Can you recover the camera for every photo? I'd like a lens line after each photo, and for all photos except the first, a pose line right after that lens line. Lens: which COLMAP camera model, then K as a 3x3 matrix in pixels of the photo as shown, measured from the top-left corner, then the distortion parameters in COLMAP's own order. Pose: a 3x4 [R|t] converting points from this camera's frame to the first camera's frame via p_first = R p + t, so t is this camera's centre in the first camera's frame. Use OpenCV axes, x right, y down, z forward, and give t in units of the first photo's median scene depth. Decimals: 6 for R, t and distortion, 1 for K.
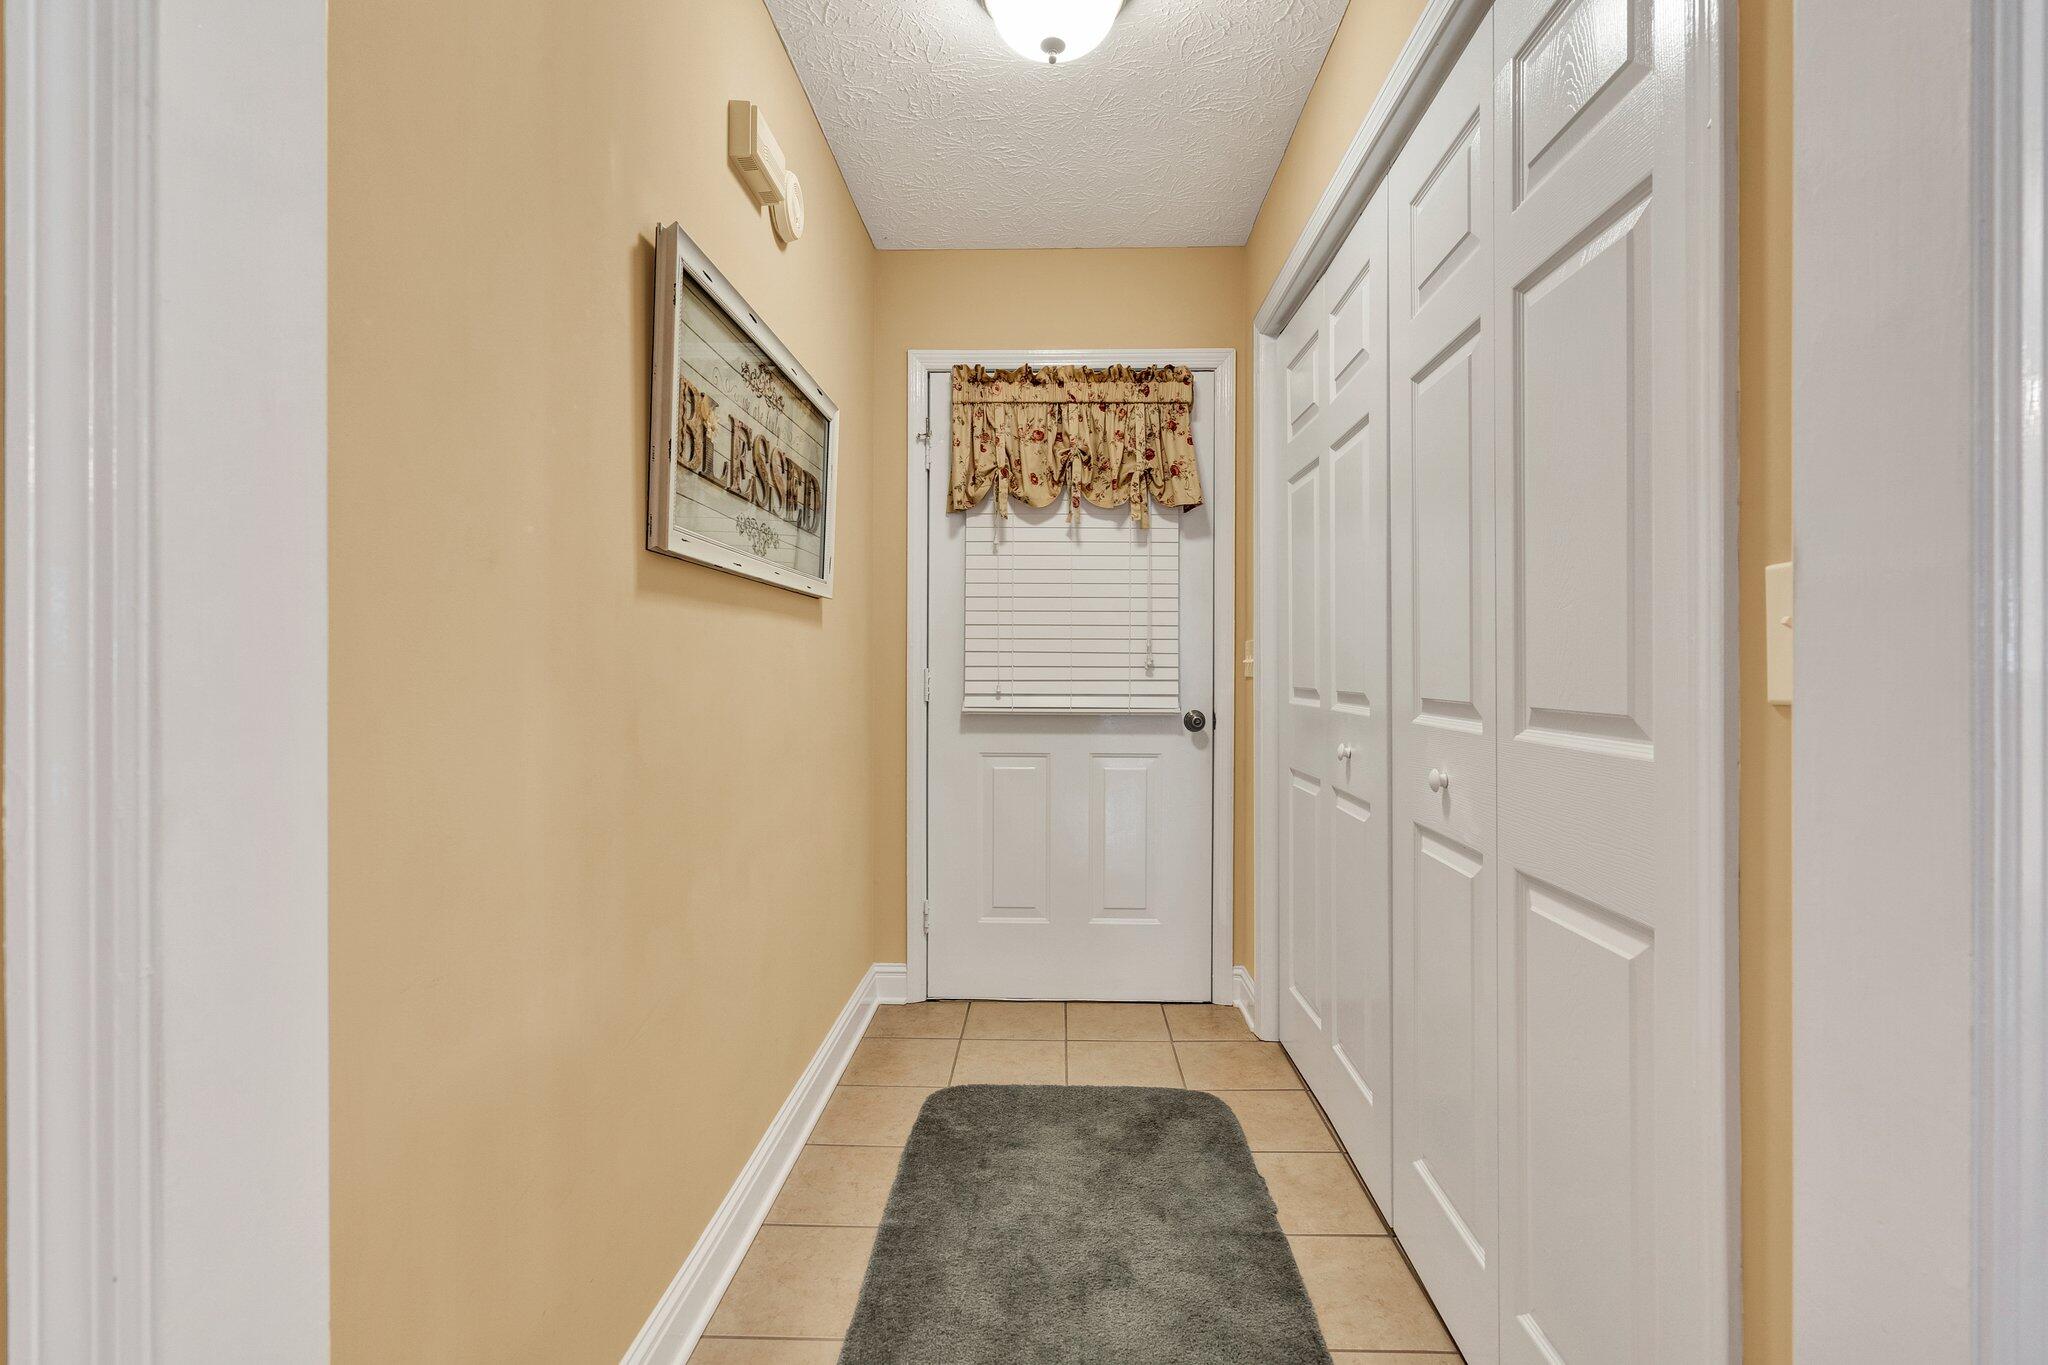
lens RADIAL K [[934.2, 0, 1030.5], [0, 934.2, 673.3], [0, 0, 1]] dist [-0.002611, 0.002005]
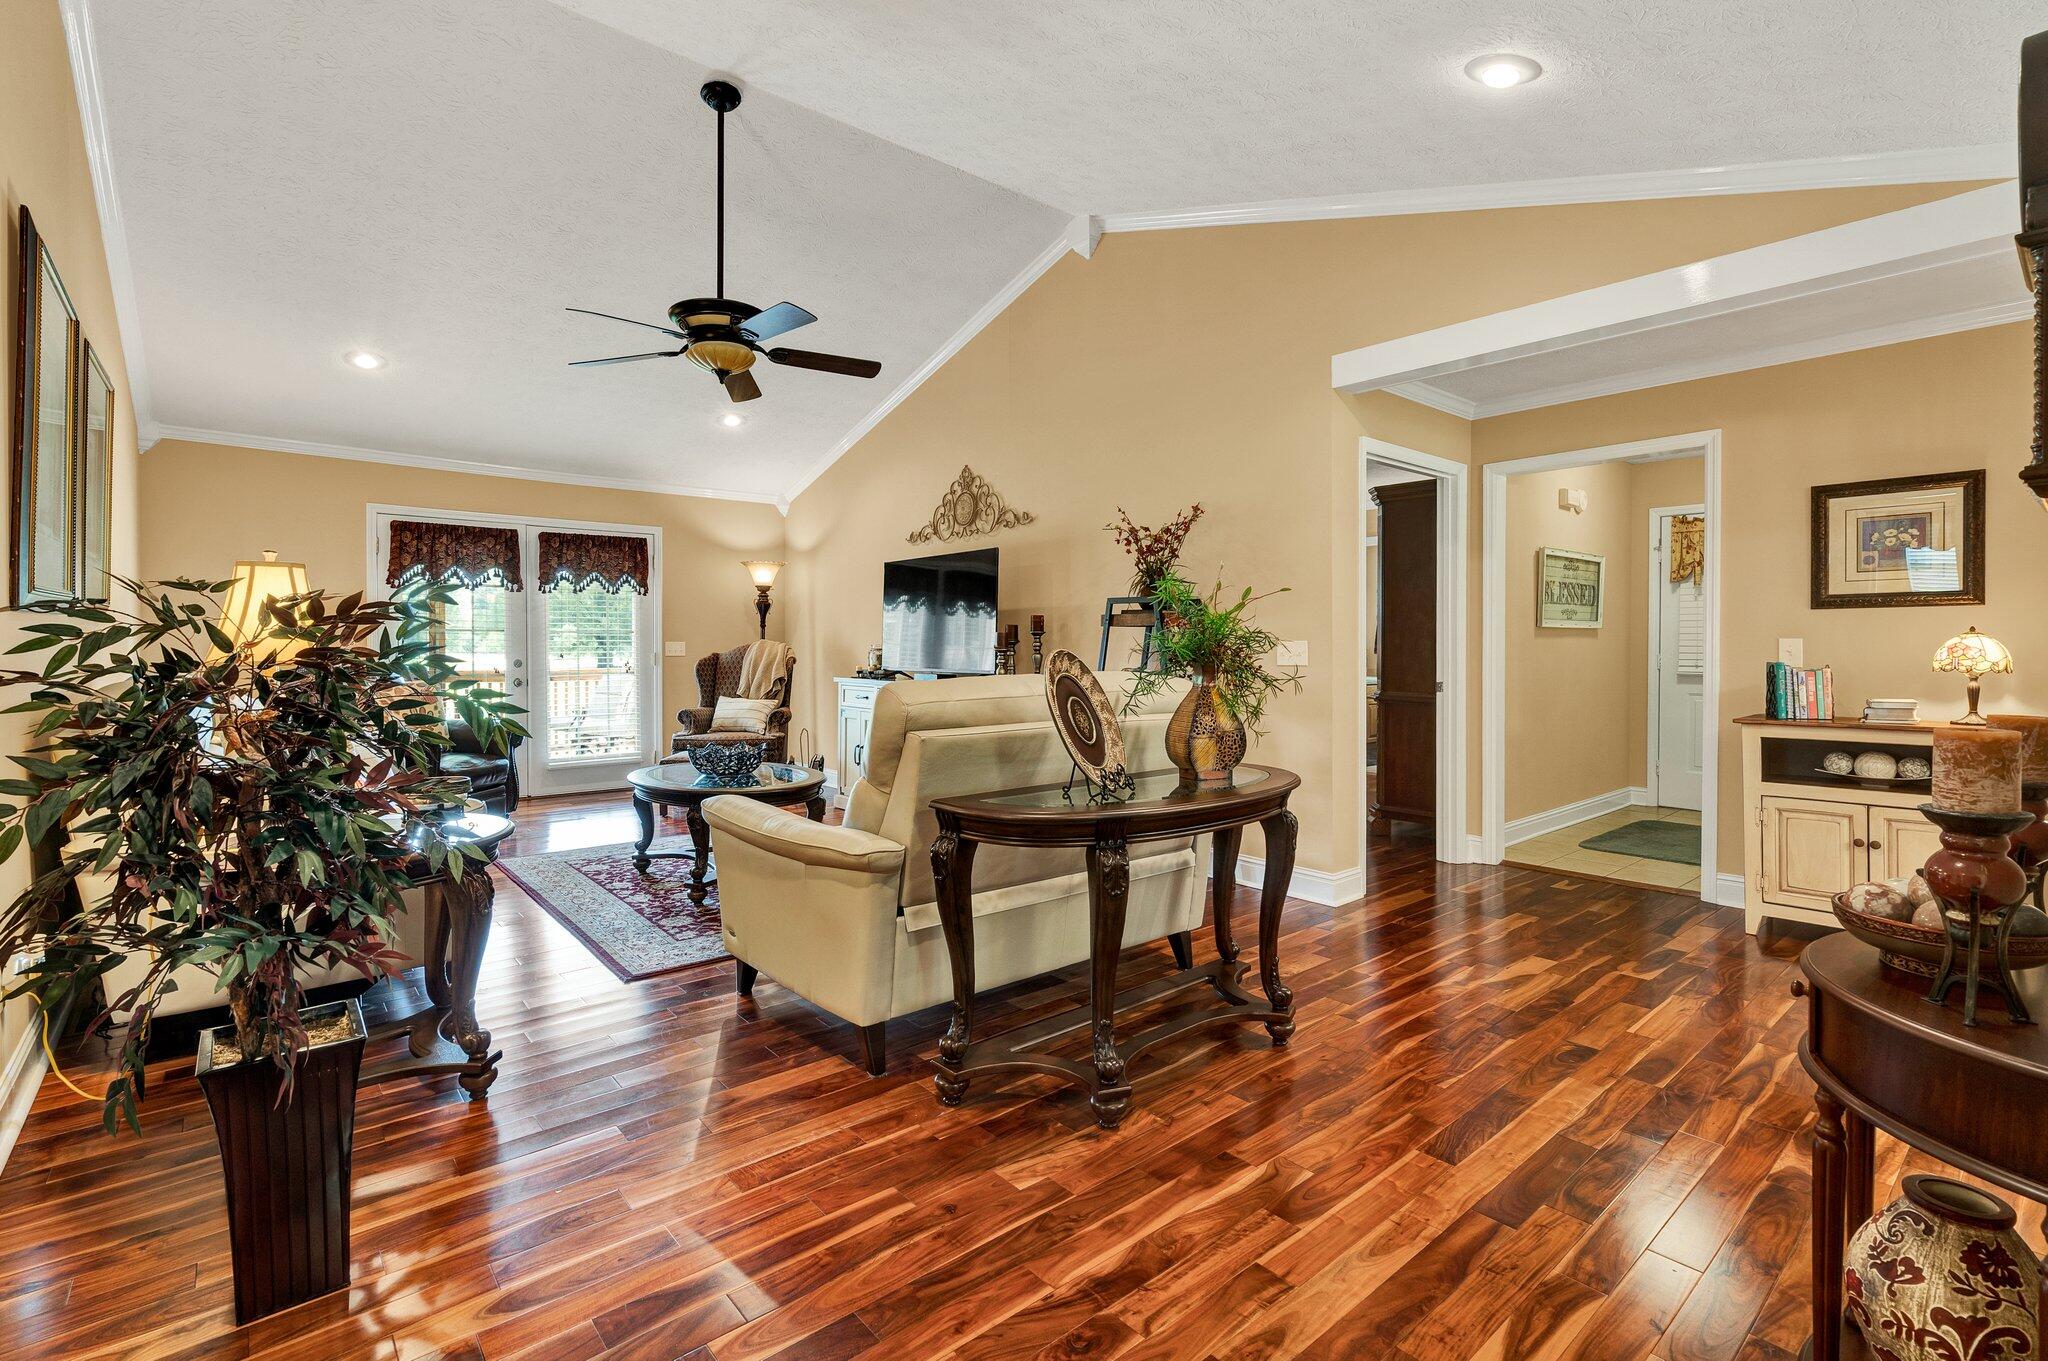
lens RADIAL K [[934.2, 0, 1025.5], [0, 934.2, 661.3], [0, 0, 1]] dist [-0.002611, 0.002005]
pose [[0.669677, 0.003772, -0.742643, 0.533563], [0.002468, 0.999970, 0.007304, -0.007485], [0.742648, -0.006724, 0.669648, -1.610675]]
